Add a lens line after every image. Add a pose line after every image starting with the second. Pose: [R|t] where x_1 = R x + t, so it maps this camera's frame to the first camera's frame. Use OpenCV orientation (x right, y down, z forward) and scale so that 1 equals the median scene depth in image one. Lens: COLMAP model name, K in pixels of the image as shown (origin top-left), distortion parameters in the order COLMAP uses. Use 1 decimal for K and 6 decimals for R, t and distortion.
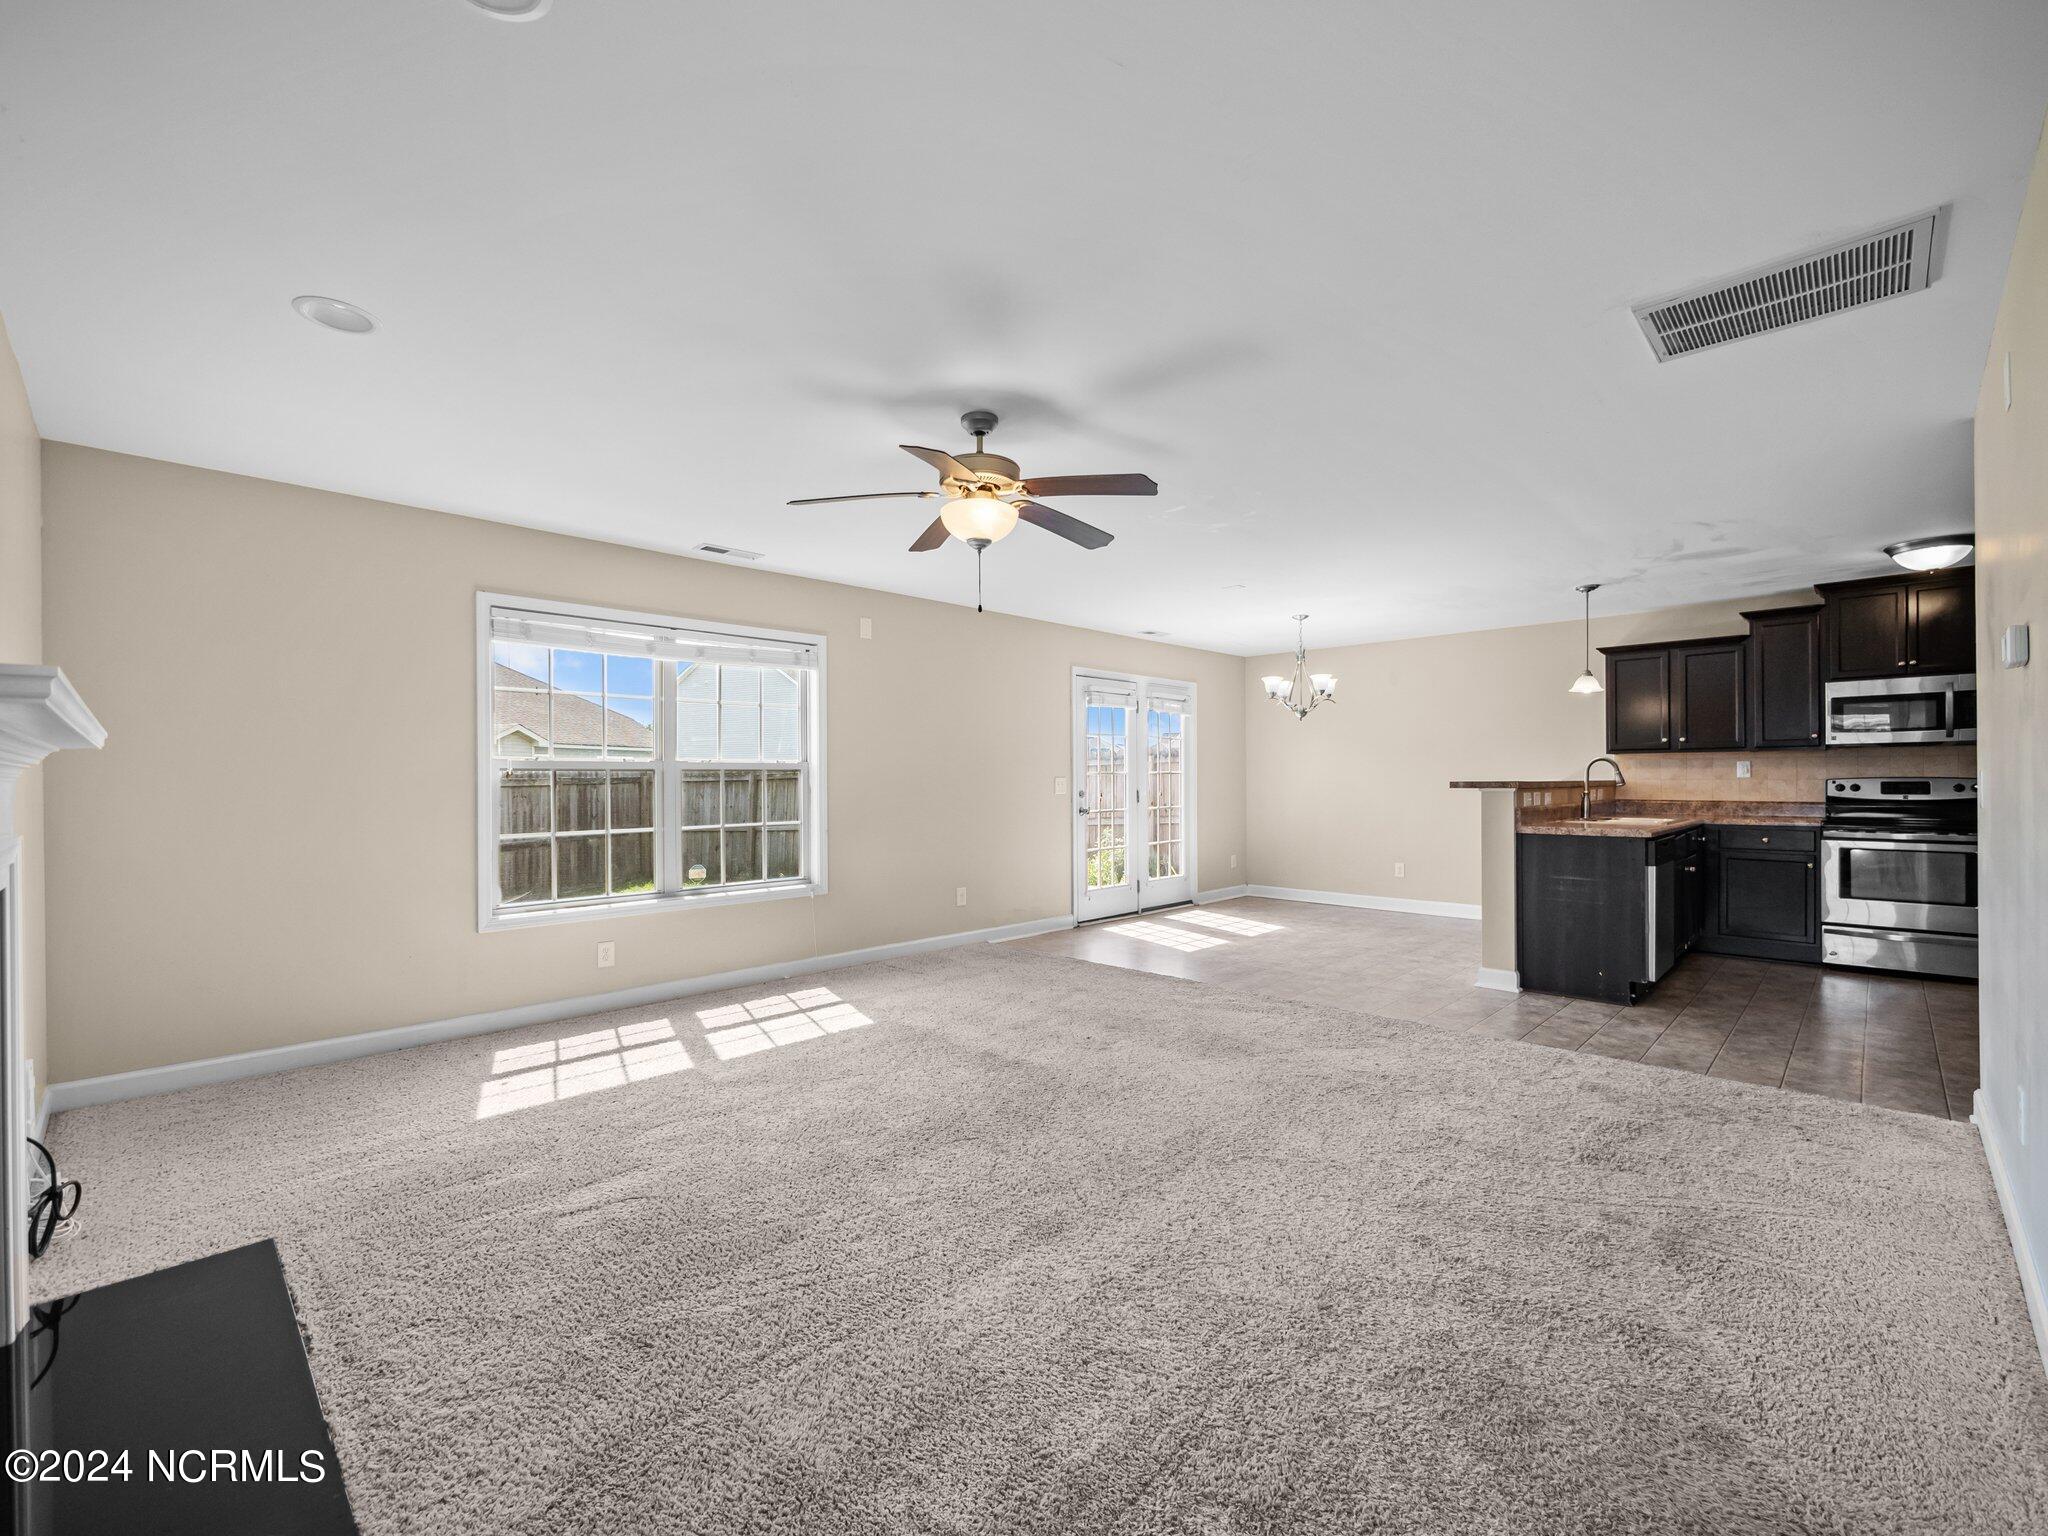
lens RADIAL K [[871.7, 0, 1025.6], [0, 871.7, 780.6], [0, 0, 1]] dist [-0.003119, -0.000178]
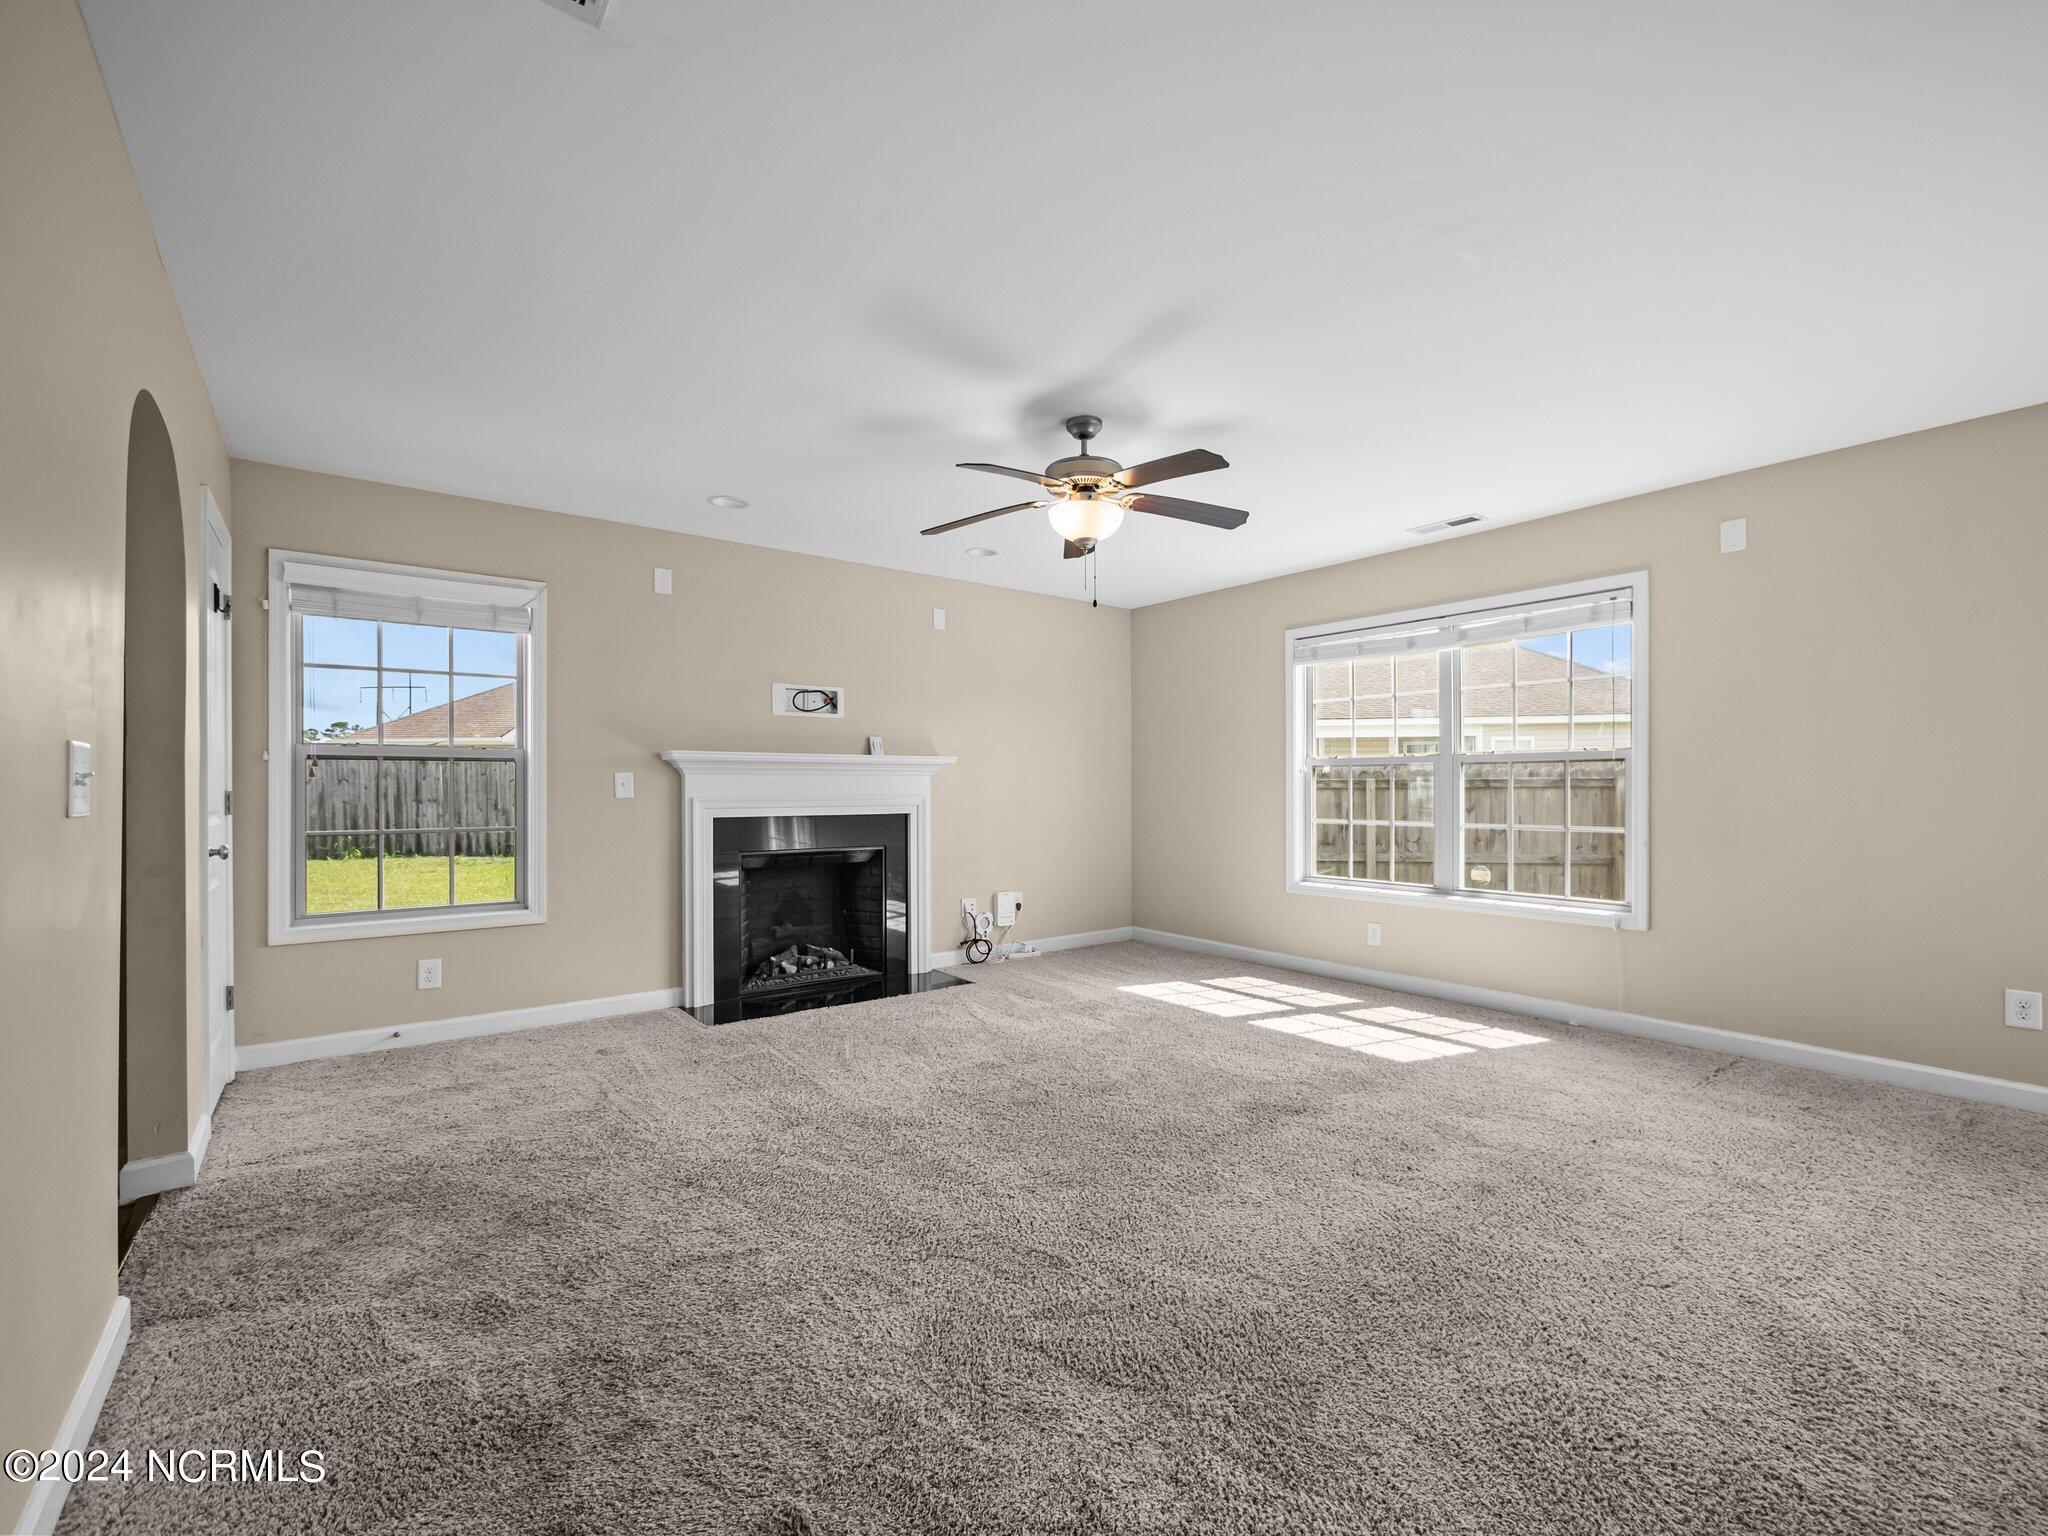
lens RADIAL K [[878.4, 0, 1031.1], [0, 878.4, 790.6], [0, 0, 1]] dist [-0.010451, -0.000083]
pose [[-0.128233, 0.009525, -0.991698, 0.554040], [0.002066, 0.999954, 0.009337, 0.007383], [0.991742, -0.000851, -0.128247, 0.596746]]
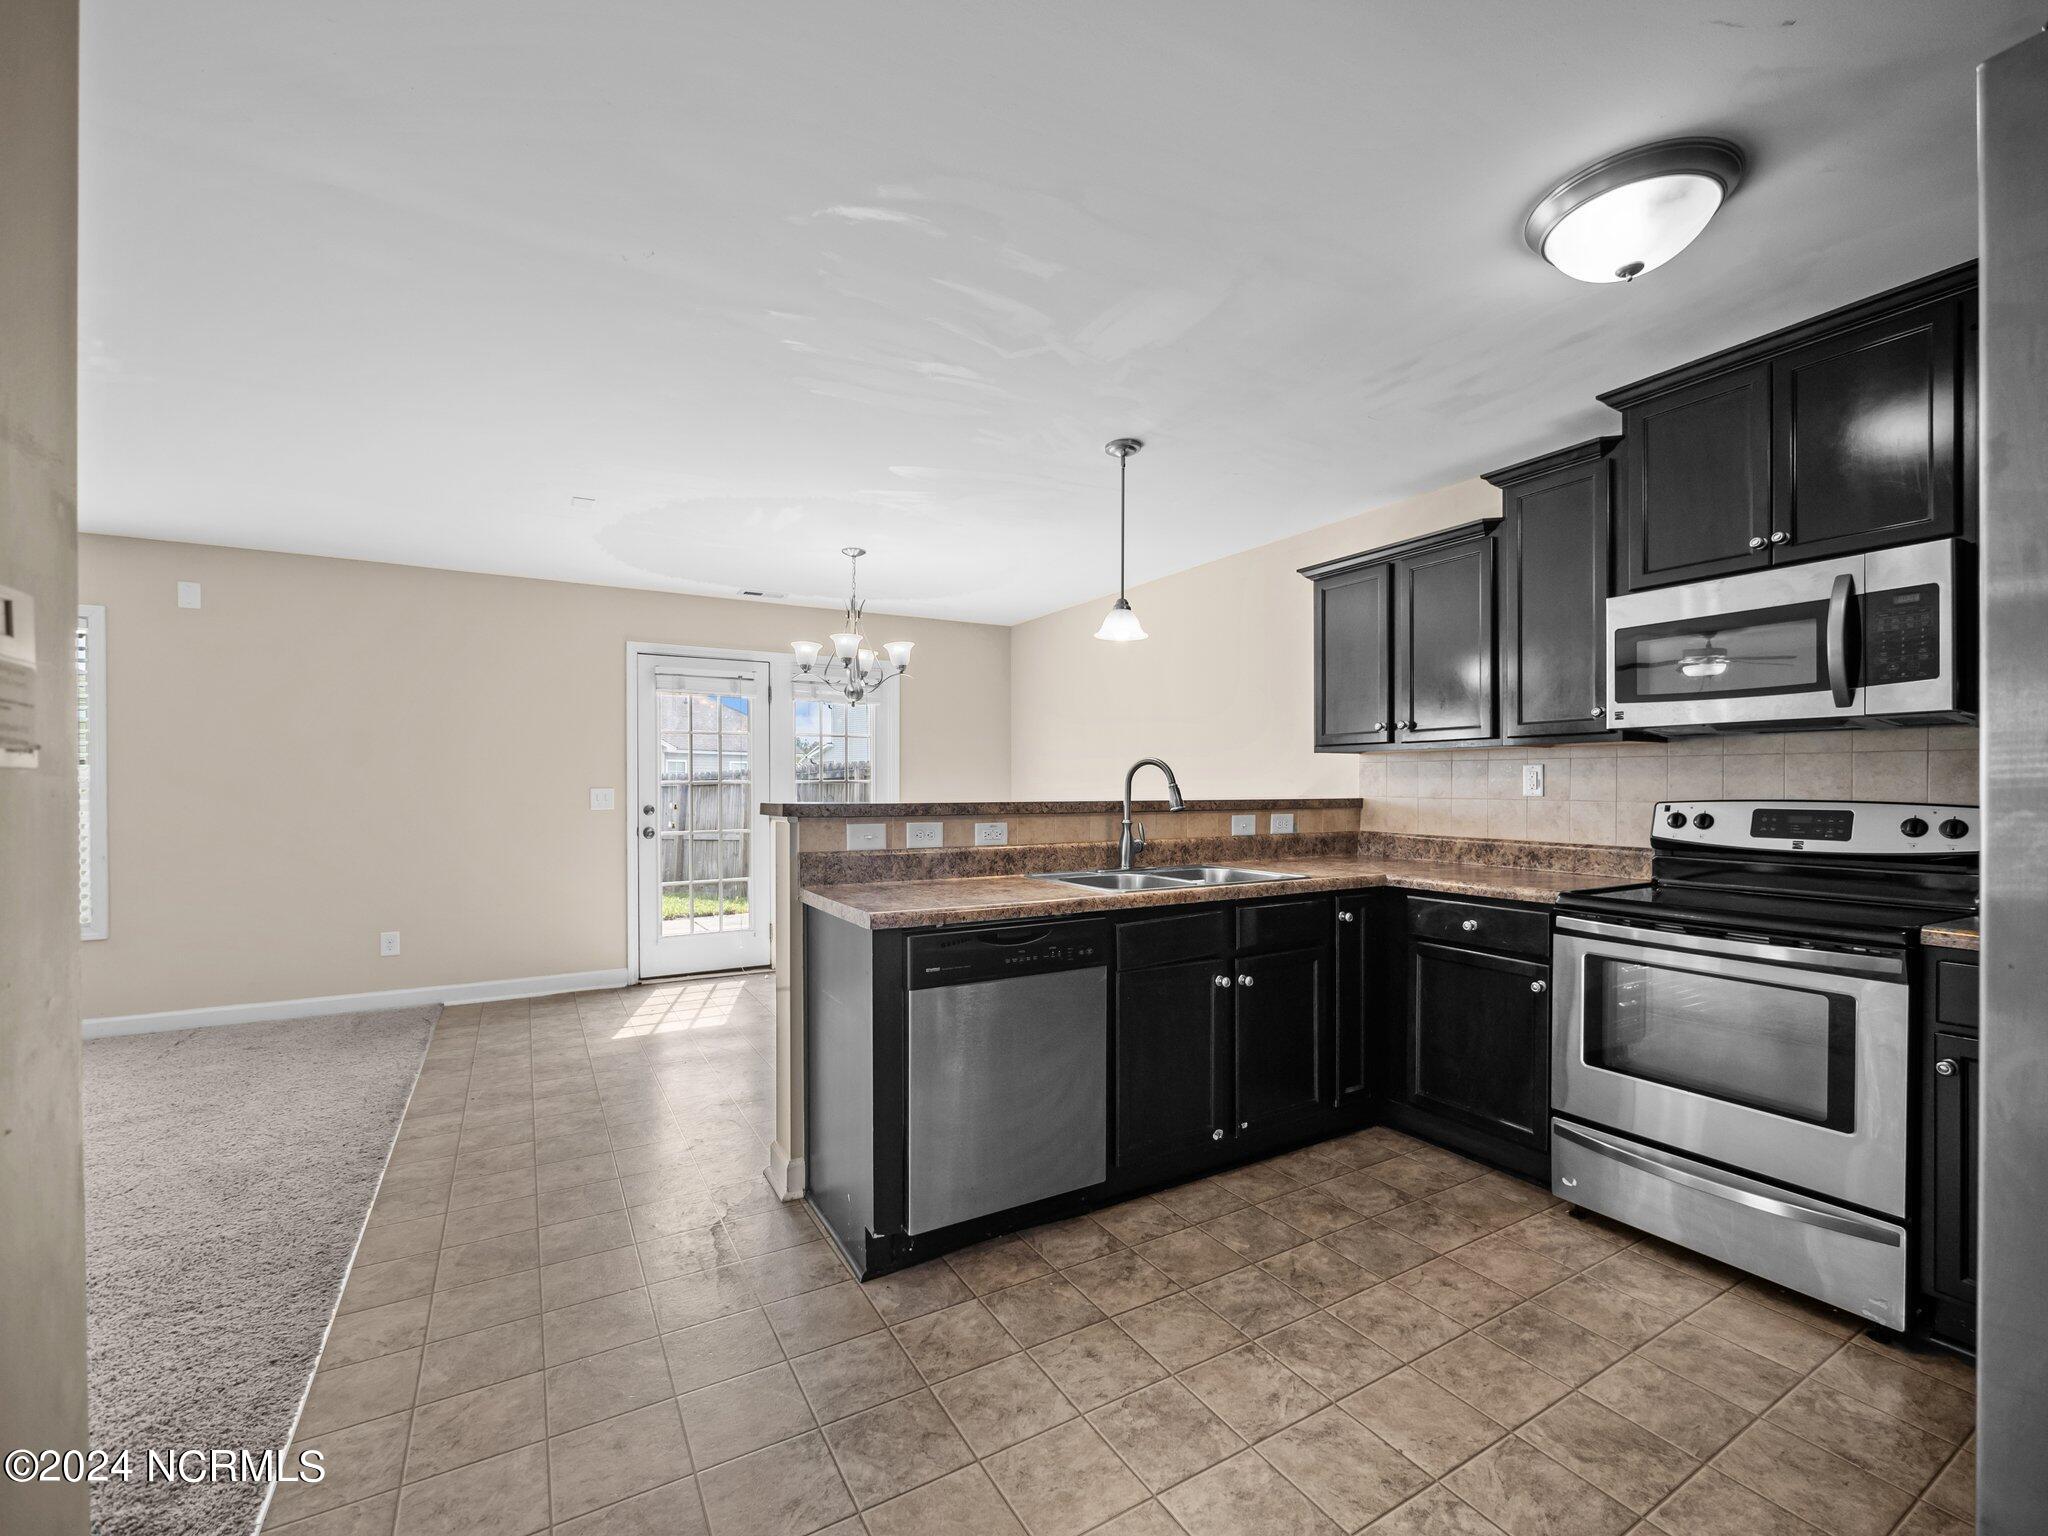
lens RADIAL K [[866.7, 0, 1024.0], [0, 866.7, 789.4], [0, 0, 1]] dist [-0.003524, -0.000033]
pose [[0.964762, 0.005345, -0.263071, 0.768014], [-0.003866, 0.999974, 0.006138, -0.011036], [0.263097, -0.004904, 0.964757, 0.481543]]
